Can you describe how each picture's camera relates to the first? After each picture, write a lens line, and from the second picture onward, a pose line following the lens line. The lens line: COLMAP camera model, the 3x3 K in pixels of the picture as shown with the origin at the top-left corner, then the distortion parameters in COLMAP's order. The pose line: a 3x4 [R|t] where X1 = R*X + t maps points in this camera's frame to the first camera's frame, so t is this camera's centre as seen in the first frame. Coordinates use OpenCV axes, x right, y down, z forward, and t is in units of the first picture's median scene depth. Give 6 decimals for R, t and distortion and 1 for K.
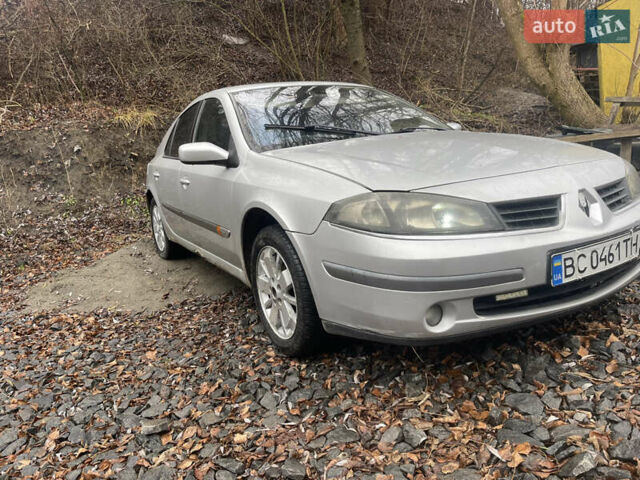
lens RADIAL K [[480.9, 0, 320.0], [0, 480.9, 240.0], [0, 0, 1]] dist [0.085134, -0.112773]
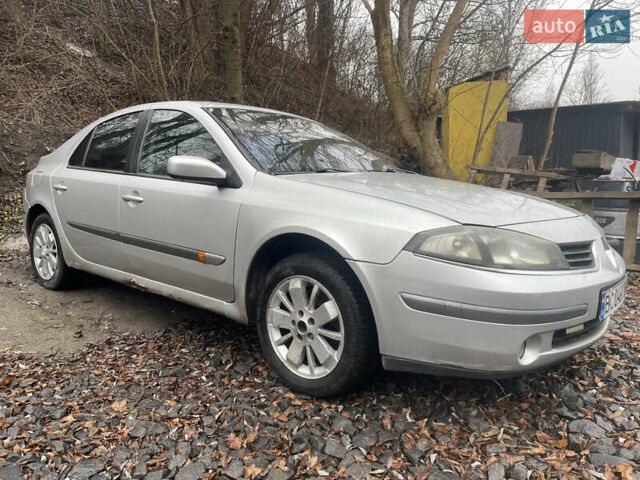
lens RADIAL K [[480.9, 0, 320.0], [0, 480.9, 240.0], [0, 0, 1]] dist [0.085134, -0.112773]
pose [[0.932392, 0.067378, 0.355114, -0.501893], [-0.037911, 0.995283, -0.089300, 0.031867], [-0.359456, 0.069800, 0.930548, 0.156019]]
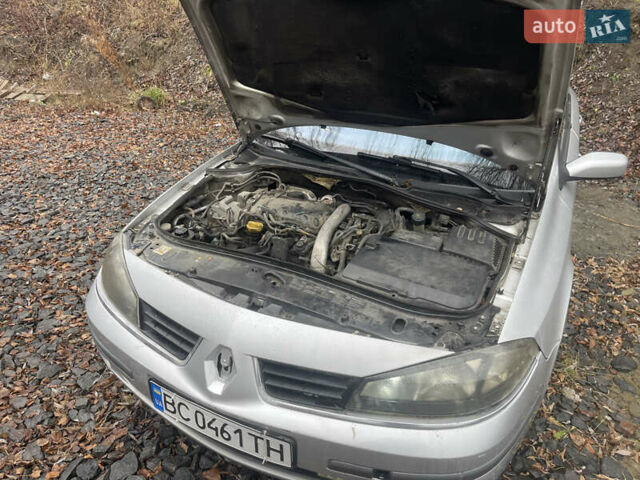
lens RADIAL K [[480.9, 0, 320.0], [0, 480.9, 240.0], [0, 0, 1]] dist [0.085134, -0.112773]
pose [[0.552787, 0.471365, -0.687198, 1.079578], [-0.215388, 0.877445, 0.428600, -0.626900], [0.805006, -0.088910, 0.586566, 0.673643]]
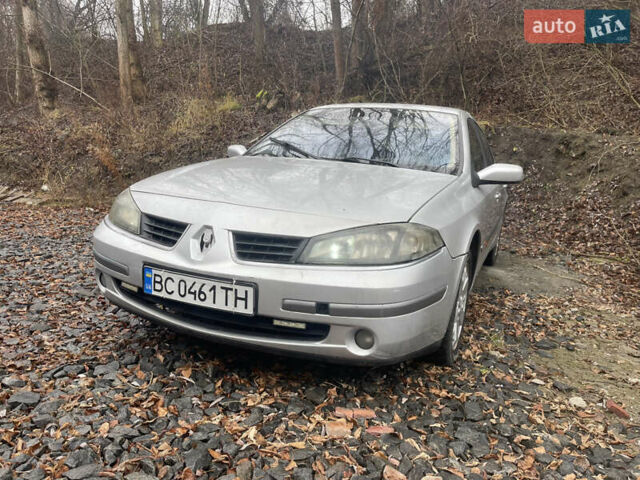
lens RADIAL K [[472.5, 0, 317.5], [0, 472.5, 236.4], [0, 0, 1]] dist [0.087685, -0.107790]
pose [[0.574143, 0.282868, -0.768339, 1.463504], [-0.254626, 0.953578, 0.160795, -0.305703], [0.778155, 0.103320, 0.619516, 0.548334]]
